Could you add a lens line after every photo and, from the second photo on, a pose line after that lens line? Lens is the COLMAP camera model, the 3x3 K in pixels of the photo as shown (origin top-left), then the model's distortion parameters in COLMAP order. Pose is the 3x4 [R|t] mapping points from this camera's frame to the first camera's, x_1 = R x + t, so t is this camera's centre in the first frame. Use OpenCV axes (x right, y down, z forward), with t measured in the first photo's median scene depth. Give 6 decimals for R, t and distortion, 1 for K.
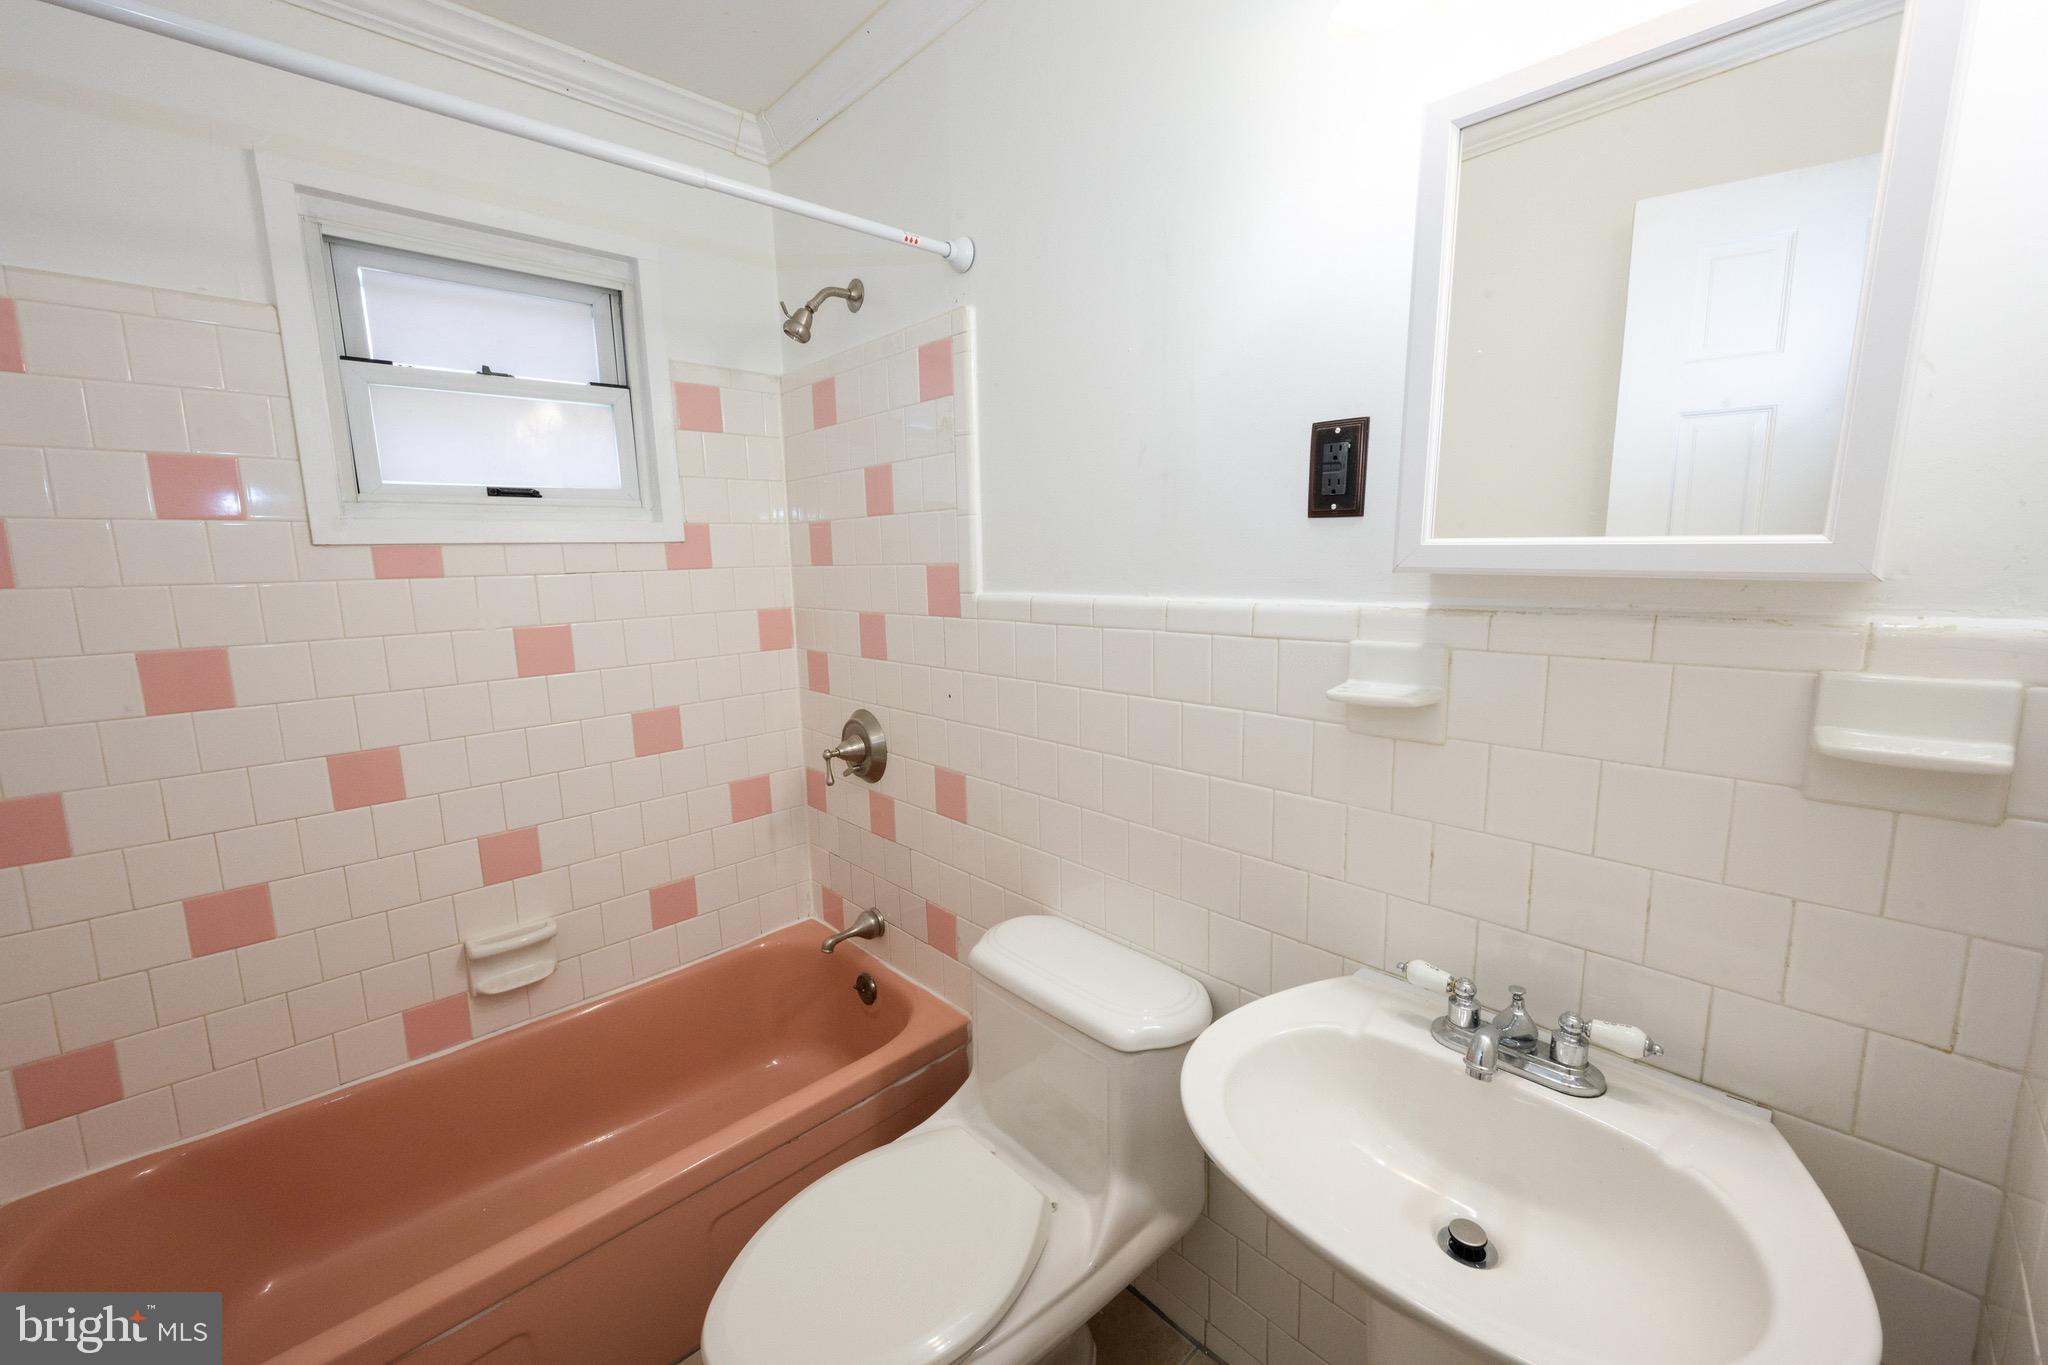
lens RADIAL K [[847.2, 0, 1026.1], [0, 847.2, 680.5], [0, 0, 1]] dist [-0.002915, 0.000761]
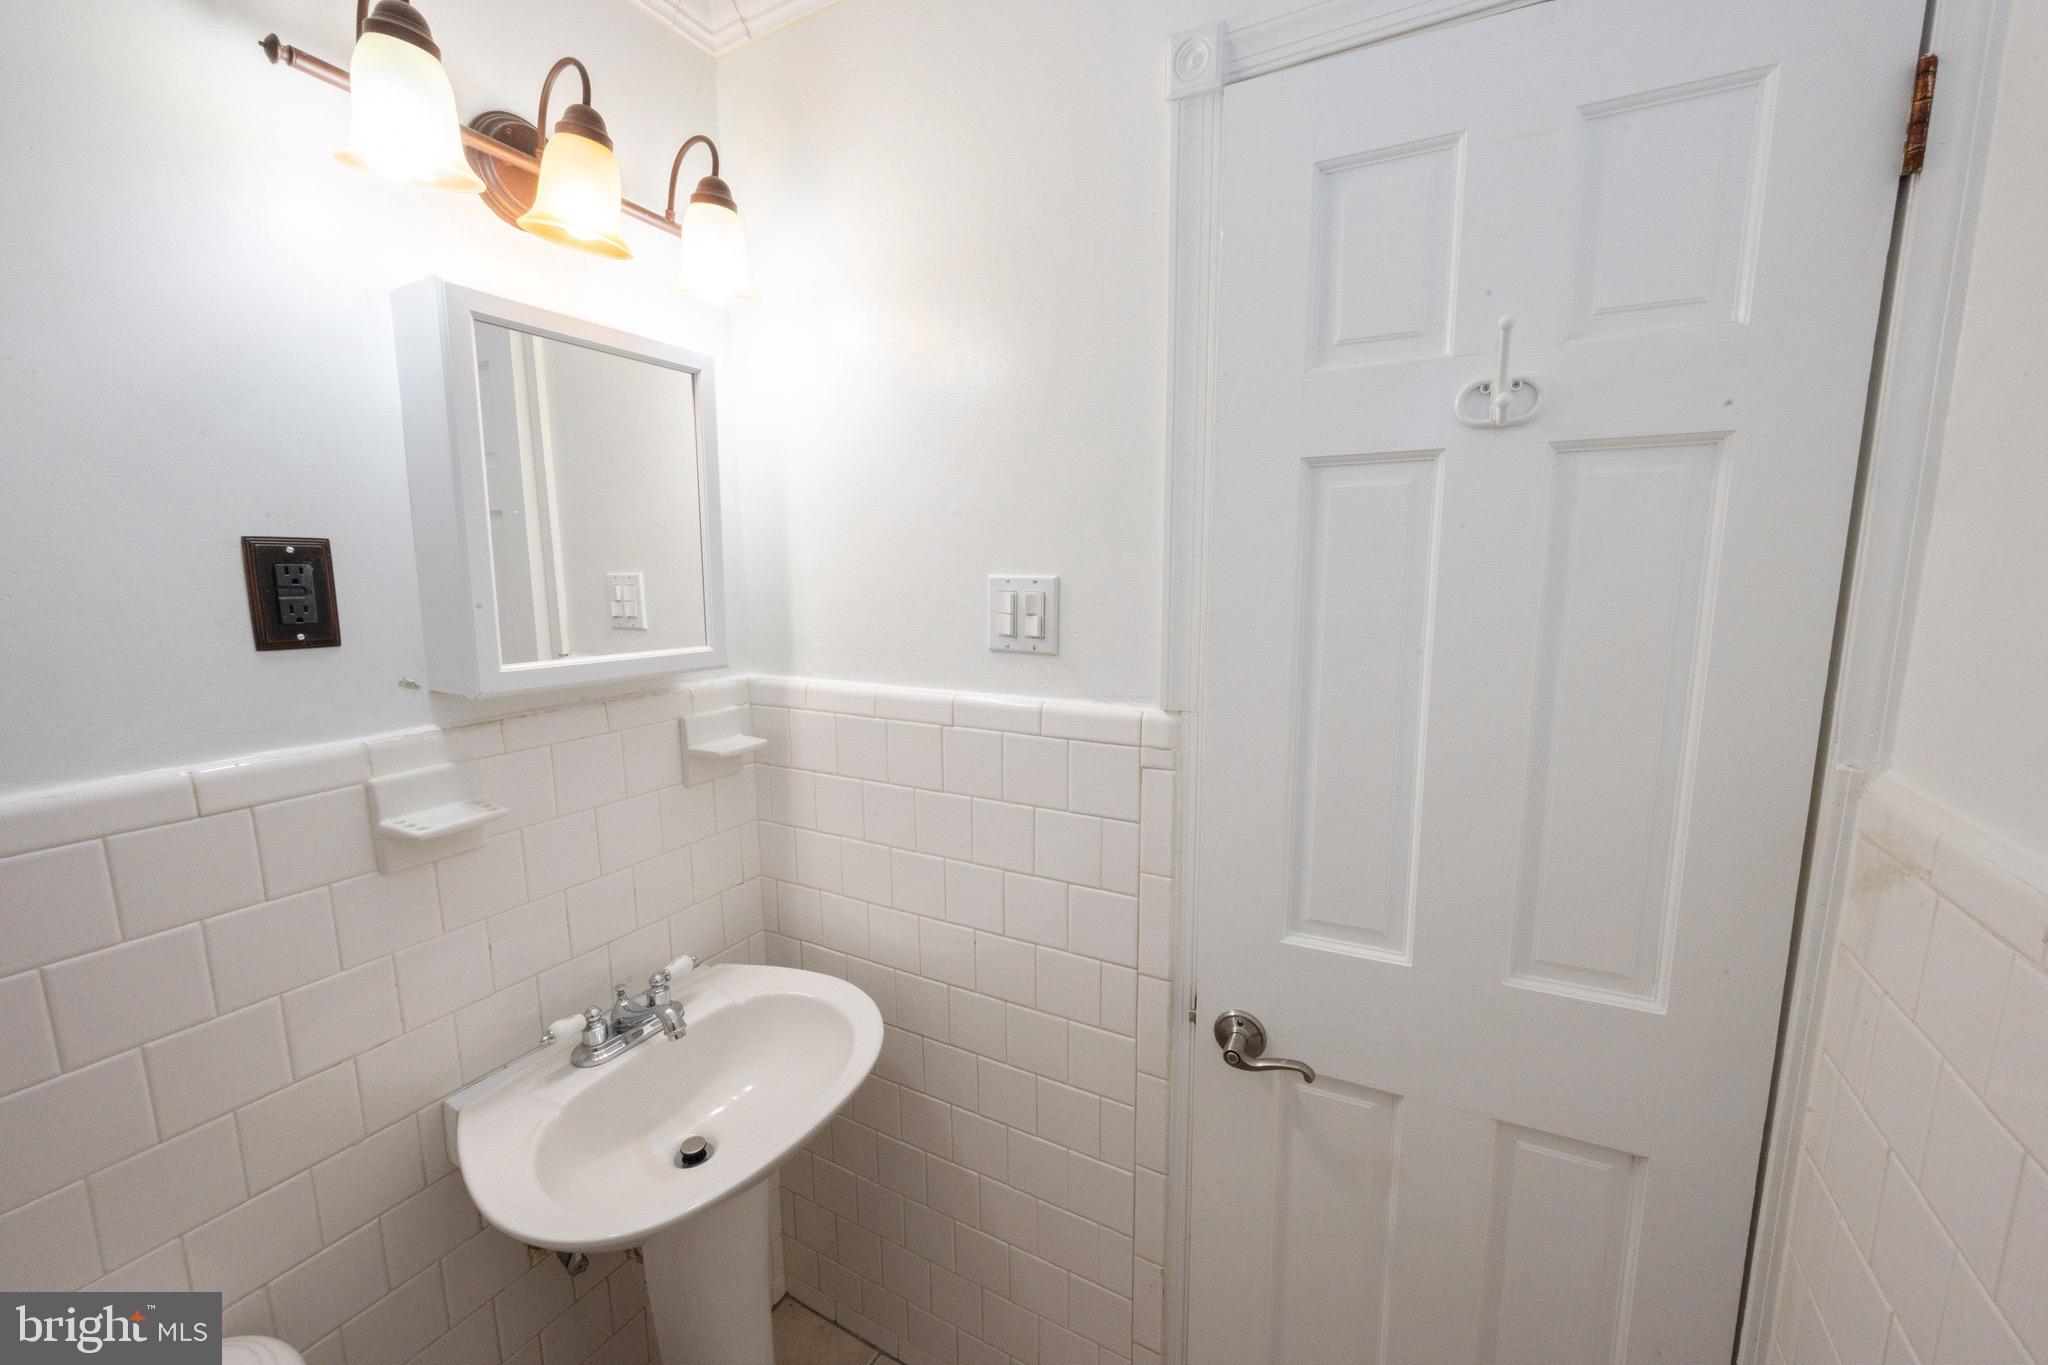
lens RADIAL K [[847.2, 0, 1021.8], [0, 847.2, 691.9], [0, 0, 1]] dist [-0.002915, 0.000761]
pose [[-0.327231, -0.122289, 0.936998, -0.707833], [0.158362, 0.970470, 0.181963, -0.198477], [-0.931580, 0.207929, -0.298202, 0.608042]]
